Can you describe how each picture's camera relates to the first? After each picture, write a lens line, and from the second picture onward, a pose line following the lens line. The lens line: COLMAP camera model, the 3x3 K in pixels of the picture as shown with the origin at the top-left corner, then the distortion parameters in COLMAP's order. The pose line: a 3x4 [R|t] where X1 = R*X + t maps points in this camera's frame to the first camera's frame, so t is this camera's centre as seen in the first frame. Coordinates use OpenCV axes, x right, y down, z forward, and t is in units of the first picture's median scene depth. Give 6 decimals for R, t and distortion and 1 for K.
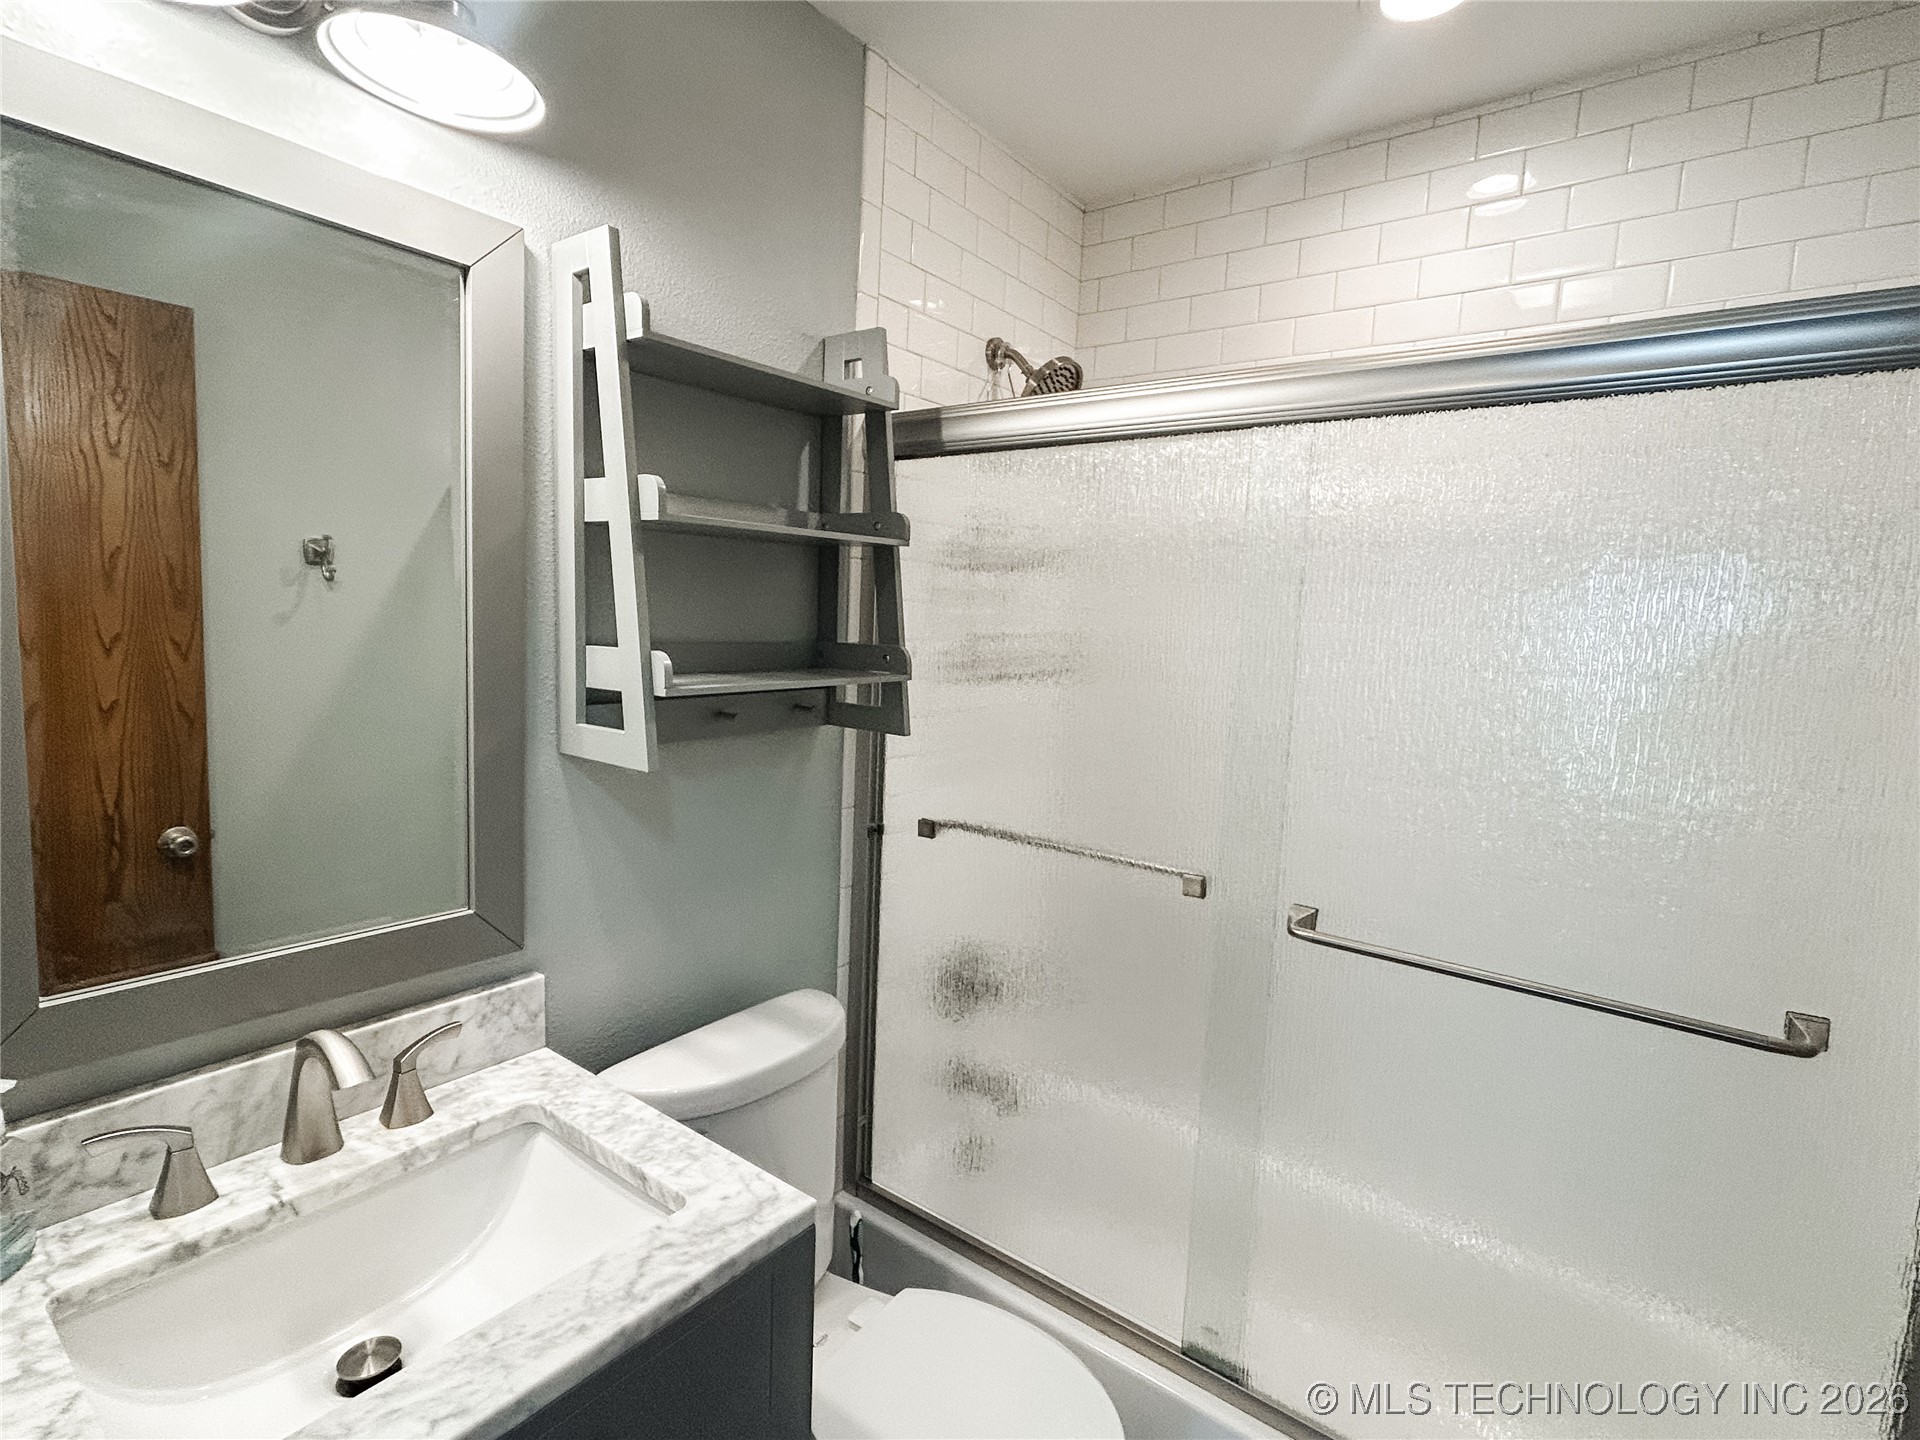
lens RADIAL K [[947.4, 0, 946.9], [0, 947.4, 719.3], [0, 0, 1]] dist [-0.003239, 0.001249]
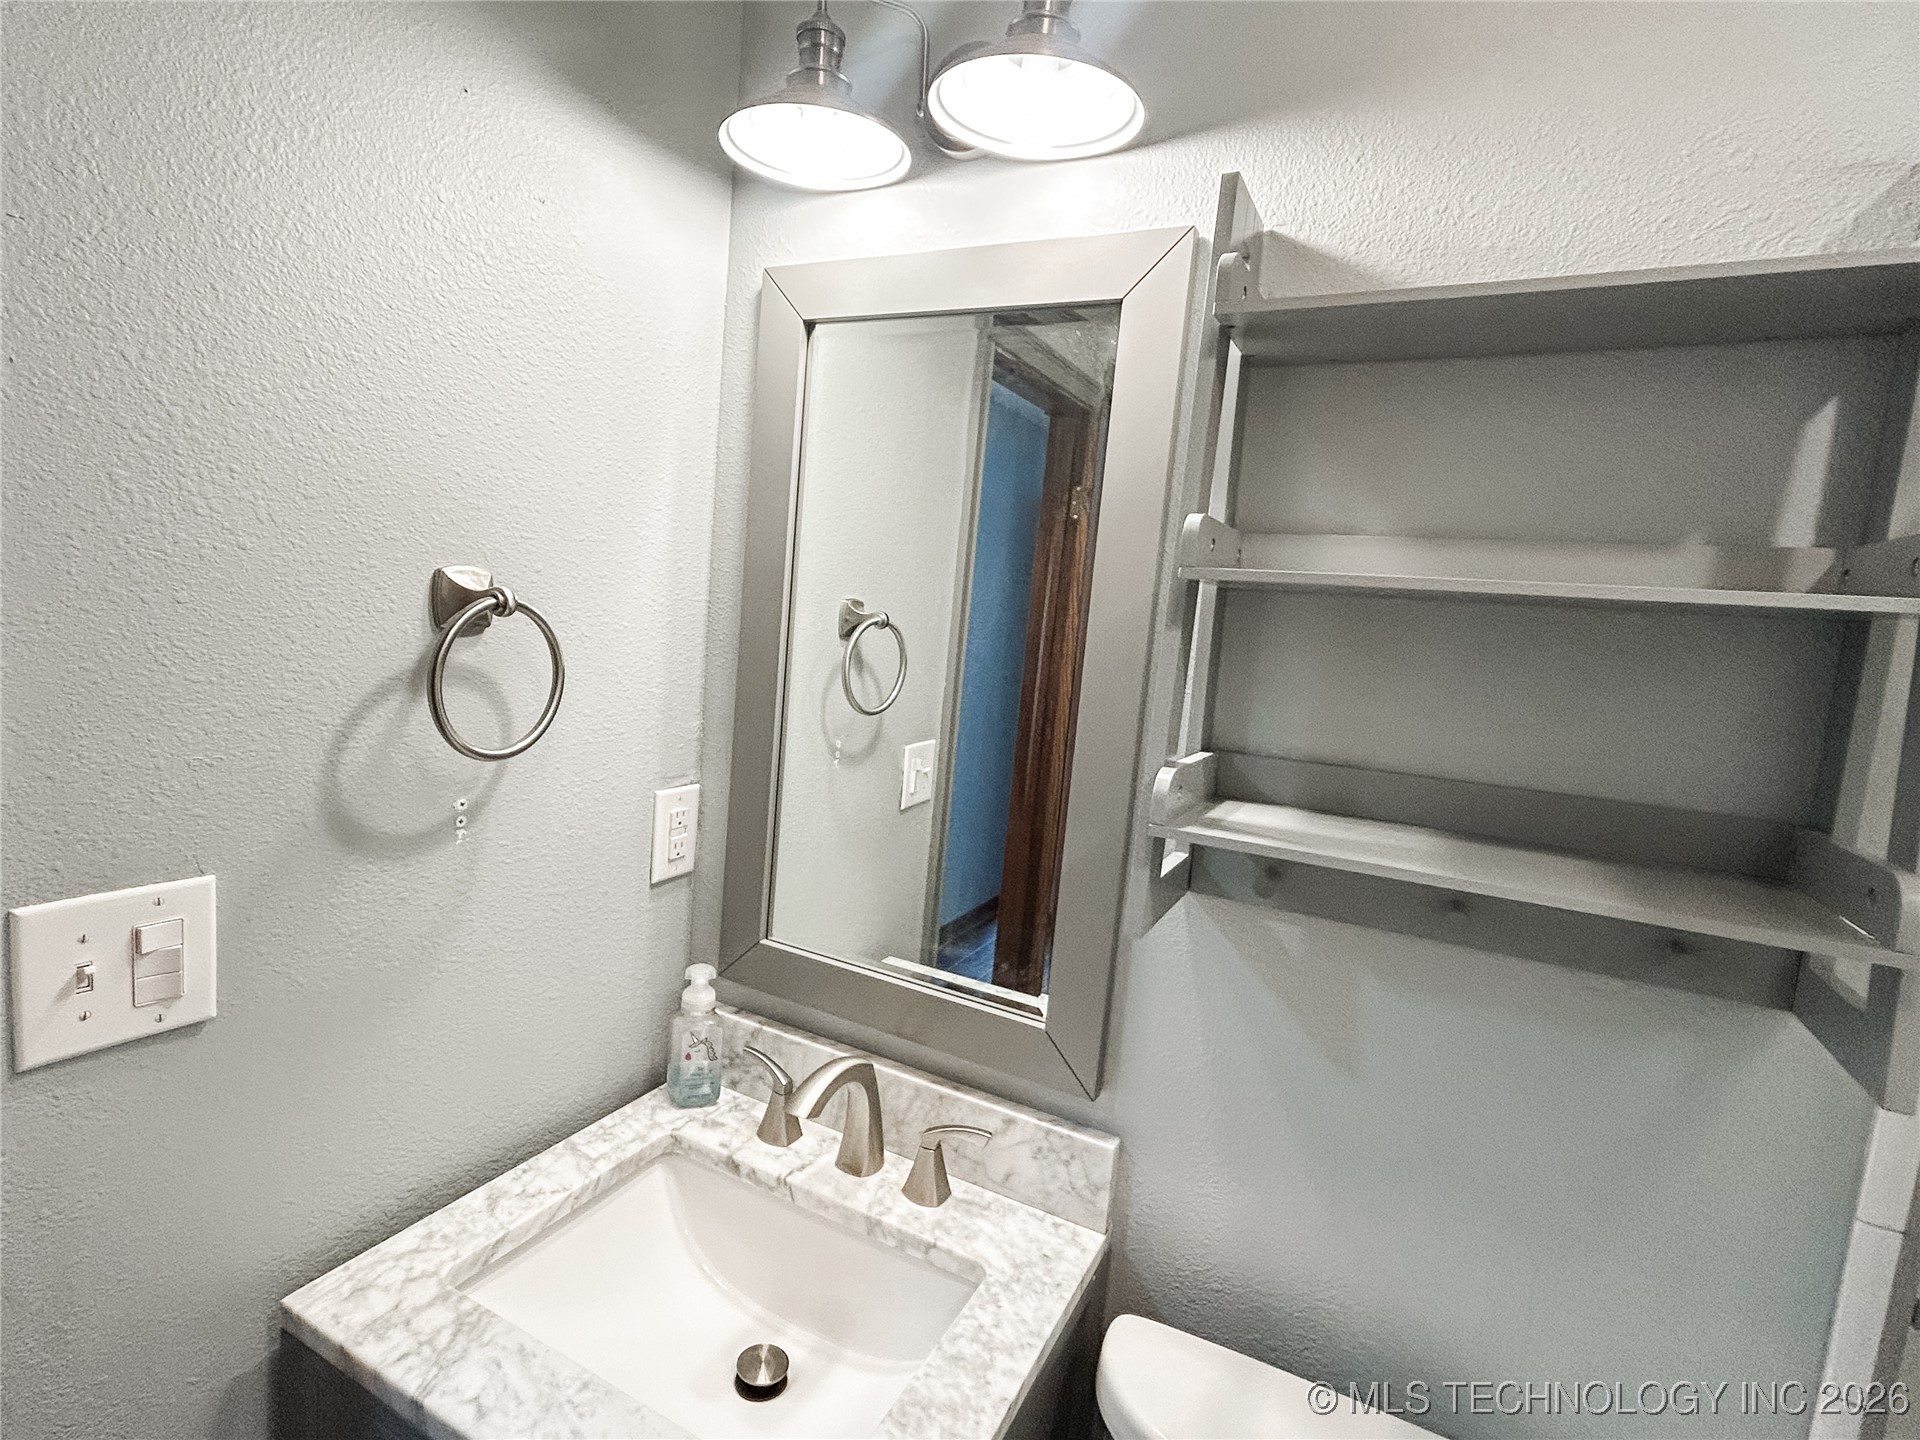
lens RADIAL K [[947.4, 0, 946.9], [0, 947.4, 719.3], [0, 0, 1]] dist [-0.003239, 0.001249]
pose [[0.168510, 0.095559, -0.981057, 0.344014], [-0.181870, 0.981216, 0.064336, -0.127405], [0.968776, 0.167584, 0.182724, 0.738634]]
